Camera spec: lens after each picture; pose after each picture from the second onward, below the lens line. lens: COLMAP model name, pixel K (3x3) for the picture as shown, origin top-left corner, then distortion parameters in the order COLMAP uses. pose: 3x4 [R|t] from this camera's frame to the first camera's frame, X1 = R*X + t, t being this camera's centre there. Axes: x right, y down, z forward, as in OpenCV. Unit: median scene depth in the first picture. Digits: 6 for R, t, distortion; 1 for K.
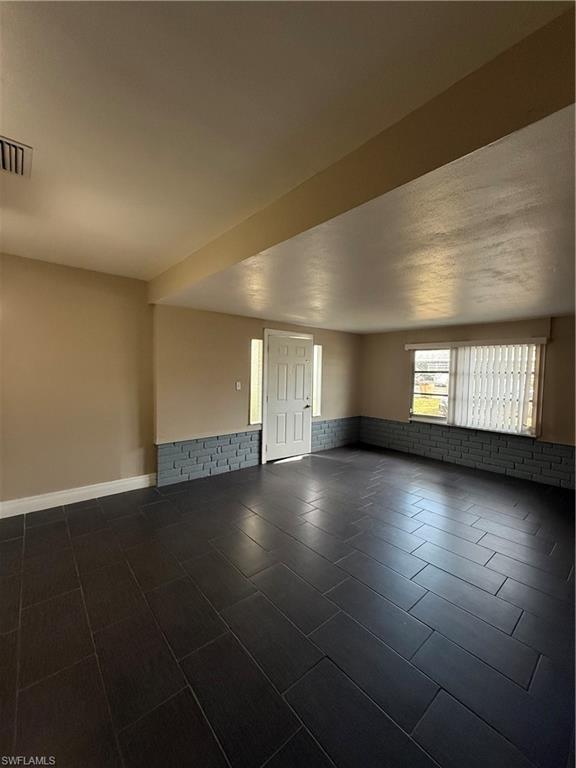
lens RADIAL K [[305.0, 0, 289.4], [0, 305.0, 384.6], [0, 0, 1]] dist [-0.001817, 0.000422]
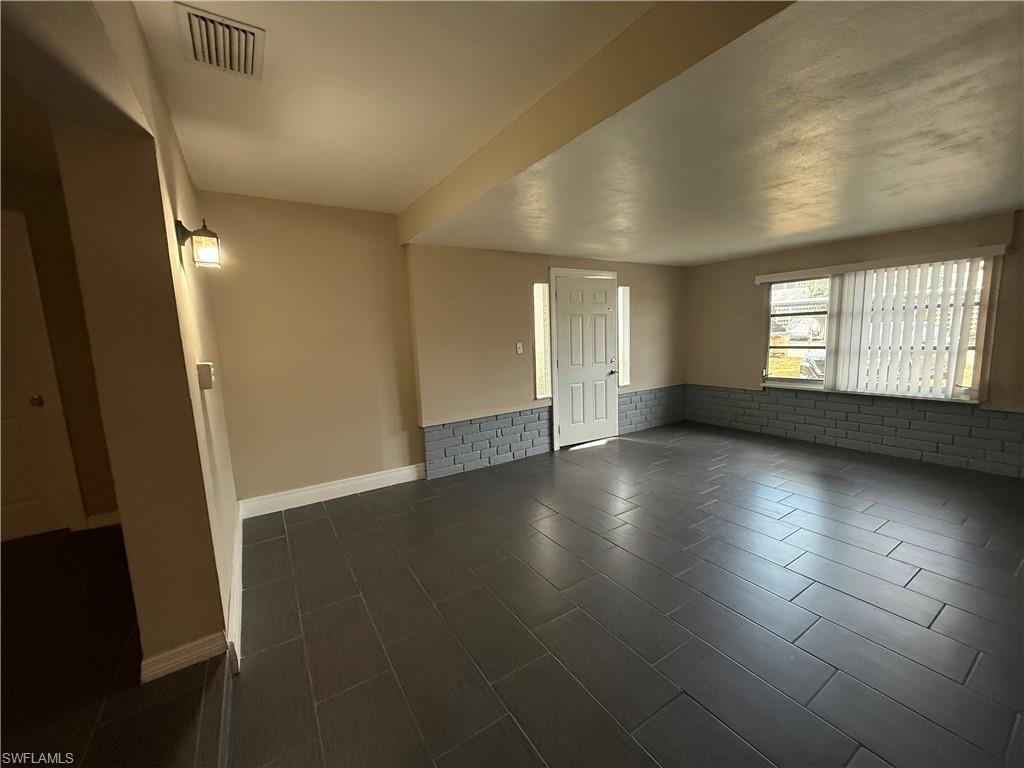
lens RADIAL K [[406.6, 0, 512.7], [0, 406.6, 385.5], [0, 0, 1]] dist [-0.001817, 0.000422]
pose [[0.988476, -0.037471, -0.146665, -0.042492], [0.049762, 0.995467, 0.081049, 0.014333], [0.142964, -0.087414, 0.985860, 0.007769]]
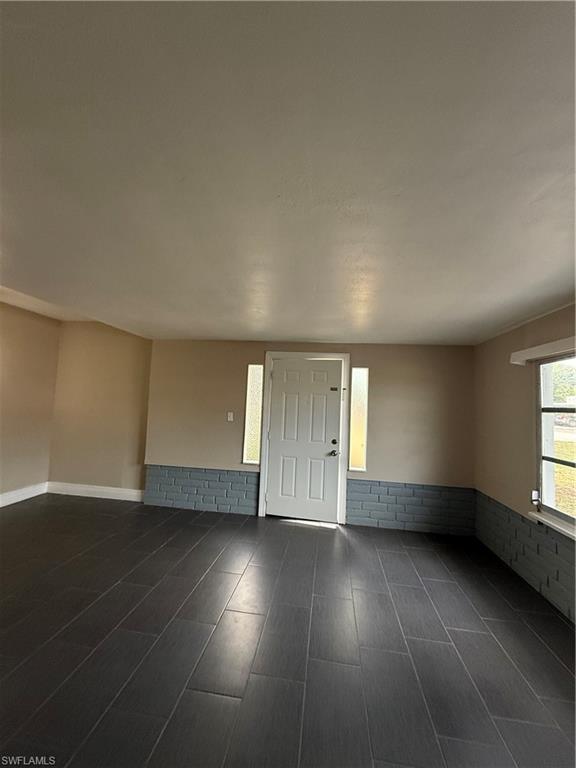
lens RADIAL K [[305.0, 0, 288.1], [0, 305.0, 383.4], [0, 0, 1]] dist [-0.001817, 0.000422]
pose [[0.669283, -0.035292, -0.742169, 0.644154], [-0.067217, 0.991899, -0.107783, -0.008640], [0.739961, 0.122024, 0.661489, 0.535198]]
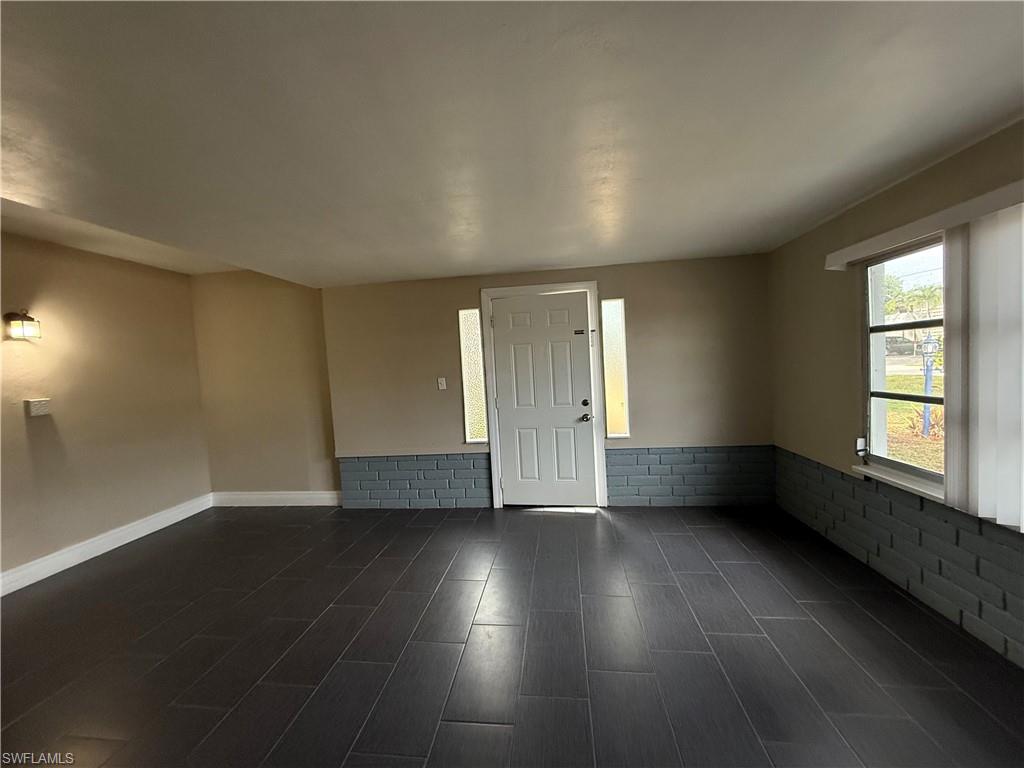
lens RADIAL K [[406.6, 0, 510.9], [0, 406.6, 382.5], [0, 0, 1]] dist [-0.001817, 0.000422]
pose [[0.673324, -0.017084, -0.739151, 0.615289], [0.031684, 0.999481, 0.005762, 0.000833], [0.738669, -0.027299, 0.673516, 0.528702]]
